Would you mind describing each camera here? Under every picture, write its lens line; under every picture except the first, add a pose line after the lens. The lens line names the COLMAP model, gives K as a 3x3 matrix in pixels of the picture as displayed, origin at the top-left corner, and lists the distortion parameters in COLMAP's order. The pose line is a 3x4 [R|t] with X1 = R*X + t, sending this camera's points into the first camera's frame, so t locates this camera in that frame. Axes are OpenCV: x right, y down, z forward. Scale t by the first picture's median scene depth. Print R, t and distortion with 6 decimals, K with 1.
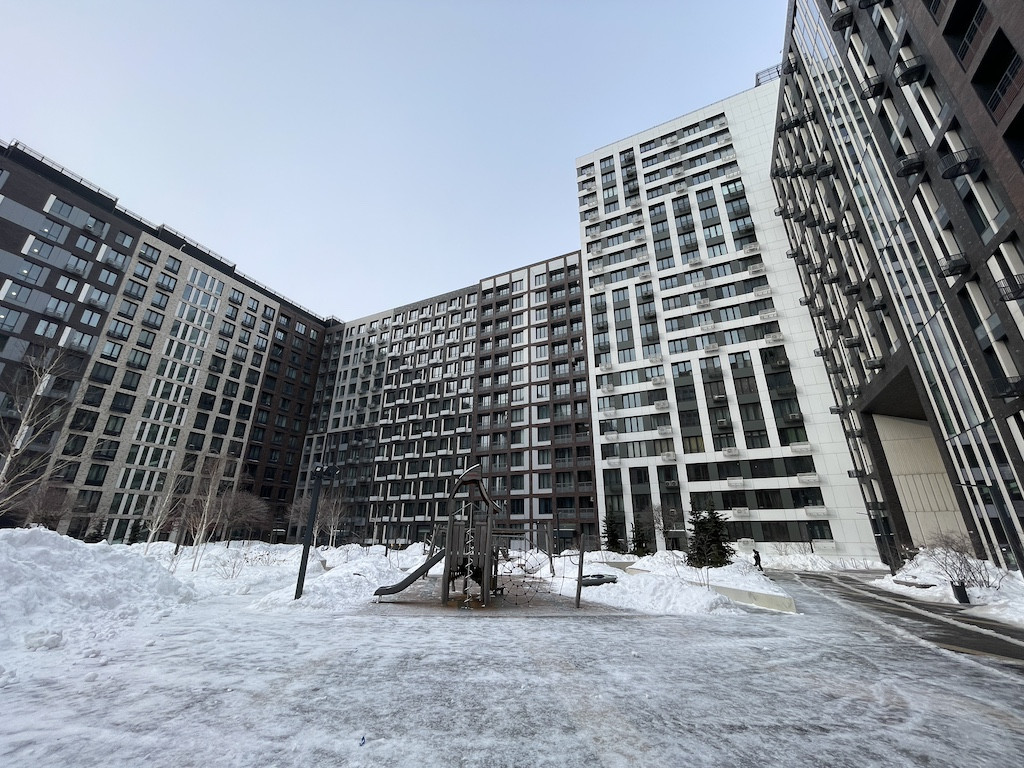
lens RADIAL K [[416.3, 0, 504.0], [0, 416.3, 386.7], [0, 0, 1]] dist [-0.001589, 0.000226]
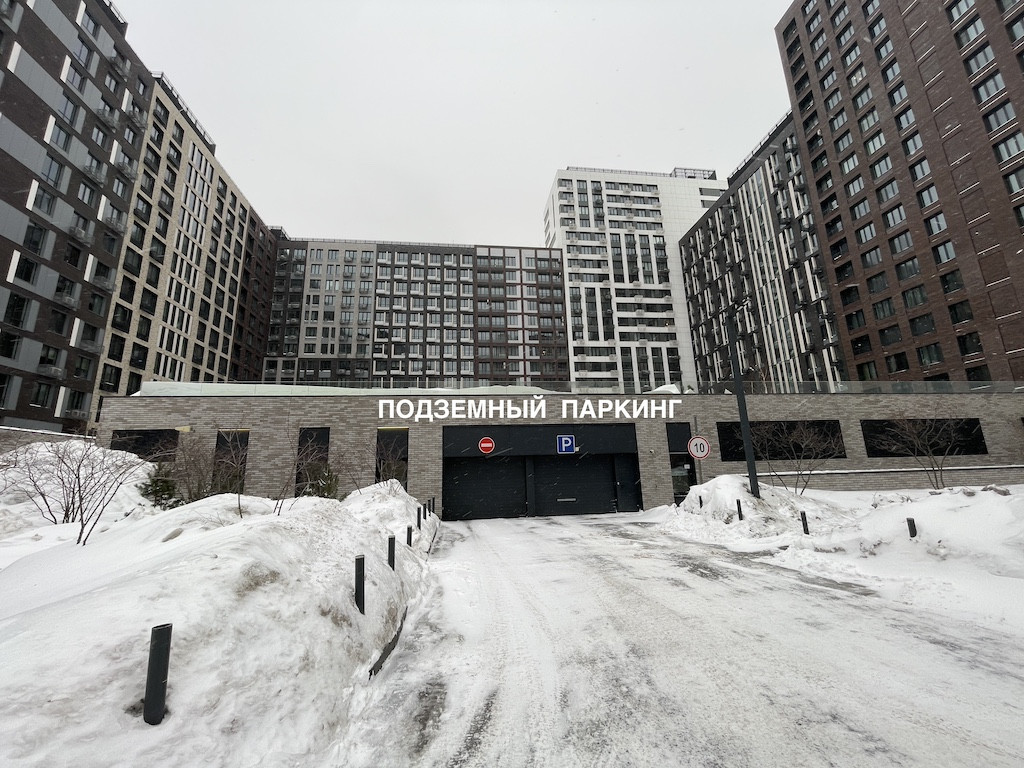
lens RADIAL K [[416.3, 0, 502.4], [0, 416.3, 384.1], [0, 0, 1]] dist [-0.001589, 0.000226]
pose [[0.835623, 0.088455, 0.542135, -0.641957], [-0.161506, 0.982889, 0.088570, 0.011253], [-0.525024, -0.161569, 0.835611, -0.083110]]
